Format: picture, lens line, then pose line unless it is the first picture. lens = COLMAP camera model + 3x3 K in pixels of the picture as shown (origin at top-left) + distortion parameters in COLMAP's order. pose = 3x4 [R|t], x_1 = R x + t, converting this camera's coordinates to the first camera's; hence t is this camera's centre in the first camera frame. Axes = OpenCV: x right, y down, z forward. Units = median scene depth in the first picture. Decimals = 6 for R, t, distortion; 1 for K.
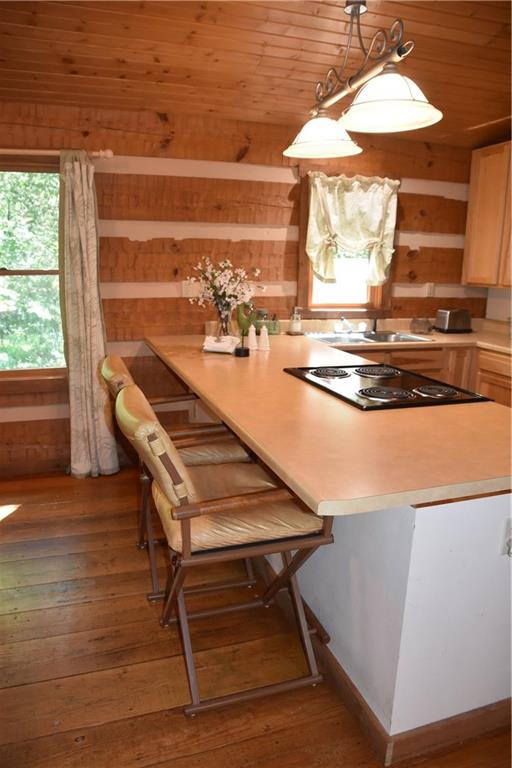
lens RADIAL K [[538.6, 0, 247.5], [0, 538.6, 399.7], [0, 0, 1]] dist [-0.132790, 0.068816]
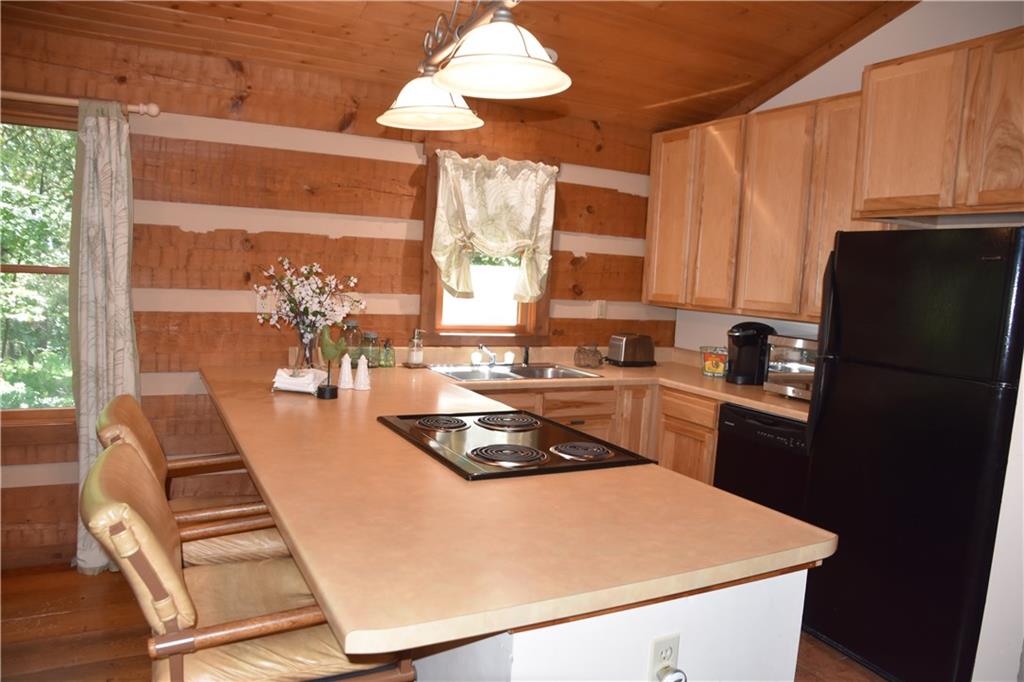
lens RADIAL K [[718.1, 0, 518.4], [0, 718.1, 363.5], [0, 0, 1]] dist [-0.132790, 0.068816]
pose [[0.984359, 0.016126, 0.175433, 0.059639], [0.005017, 0.992832, -0.119412, -0.010333], [-0.176101, 0.118424, 0.977223, 0.029374]]
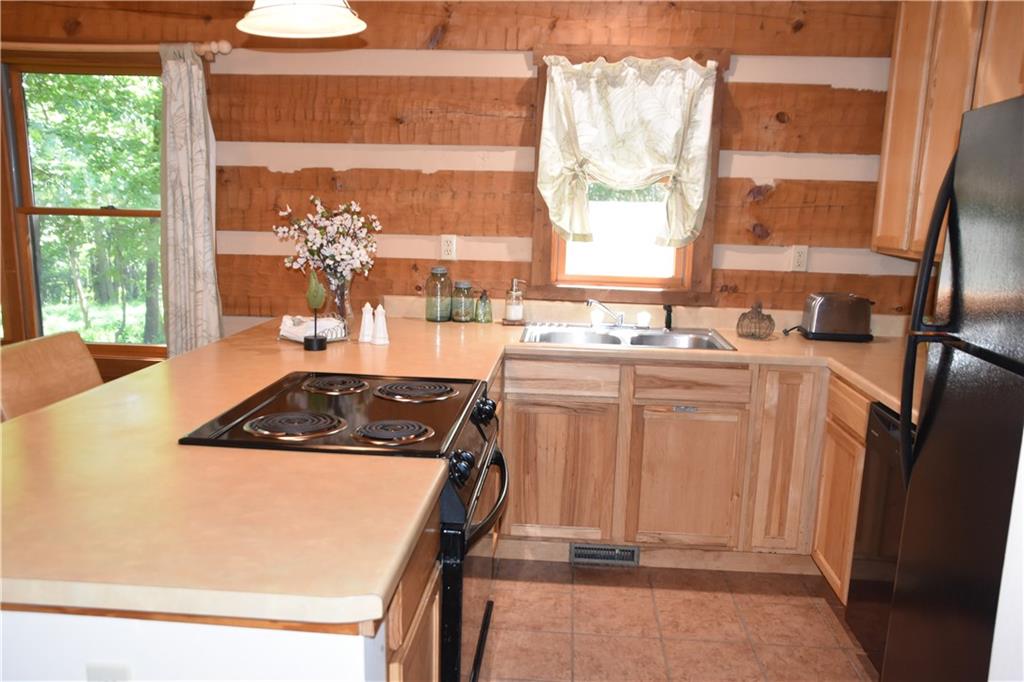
lens RADIAL K [[833.6, 0, 508.5], [0, 833.6, 362.0], [0, 0, 1]] dist [-0.067660, 0.091900]
pose [[0.923649, 0.082192, -0.374322, 0.475362], [-0.107502, 0.993084, -0.047206, -0.036036], [0.367853, 0.083843, 0.926096, 0.134692]]
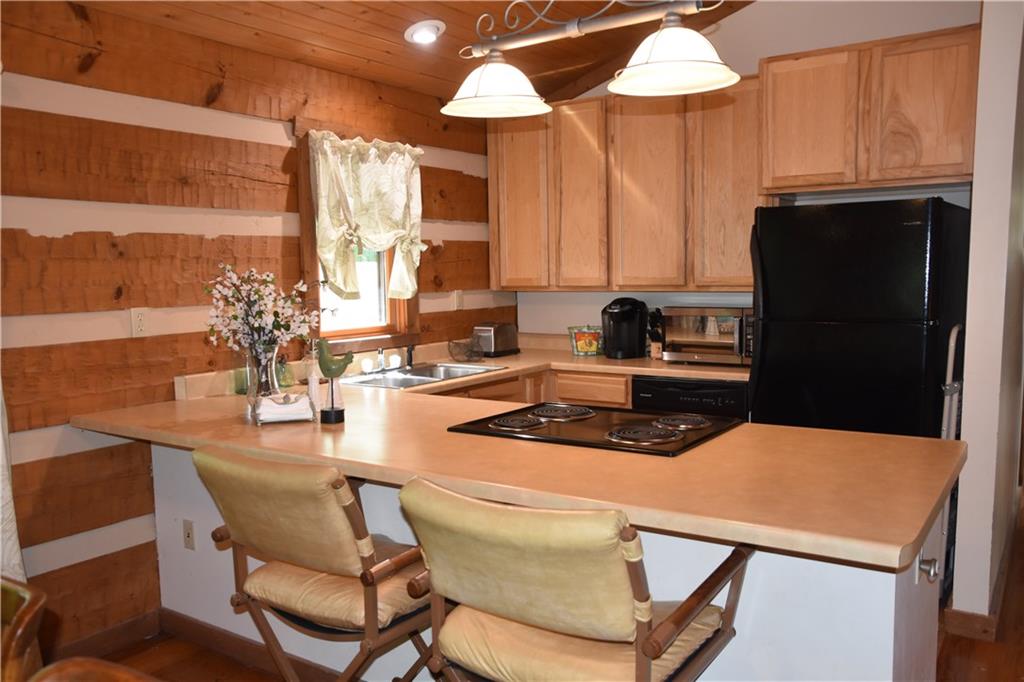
lens RADIAL K [[833.6, 0, 517.2], [0, 833.6, 359.6], [0, 0, 1]] dist [-0.067660, 0.091900]
pose [[0.786972, -0.094209, 0.609753, -0.340801], [0.179425, 0.980507, -0.080080, -0.030076], [-0.590323, 0.172426, 0.788535, 0.098065]]
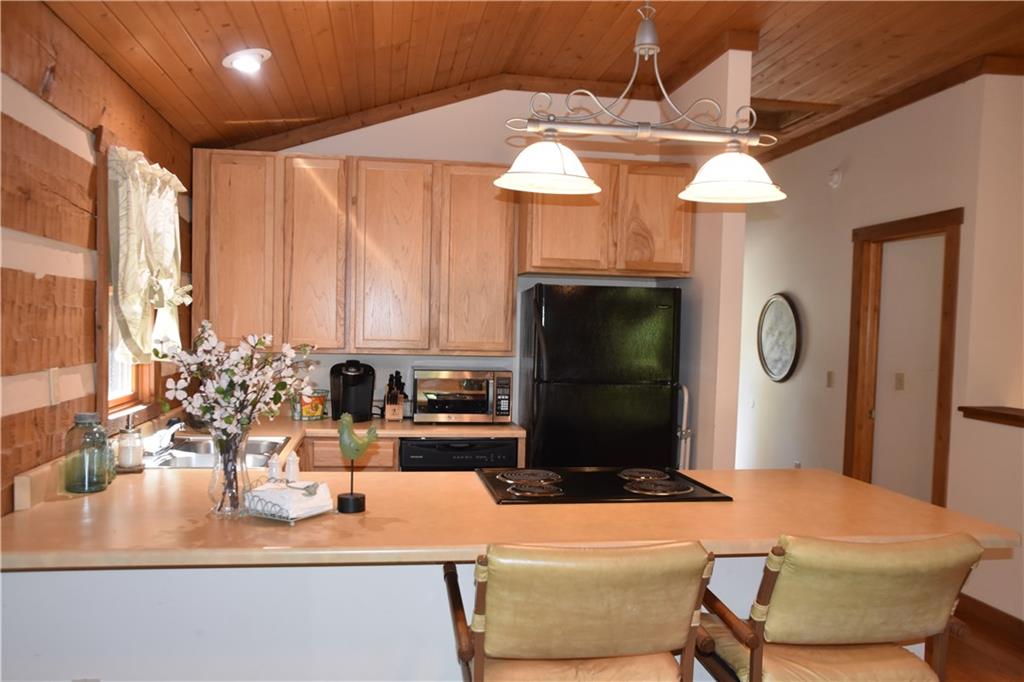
lens RADIAL K [[833.6, 0, 511.8], [0, 833.6, 356.1], [0, 0, 1]] dist [-0.067660, 0.091900]
pose [[0.159353, -0.047453, 0.986081, -0.635014], [0.223531, 0.974637, 0.010779, -0.165106], [-0.961582, 0.218701, 0.165919, 0.561970]]
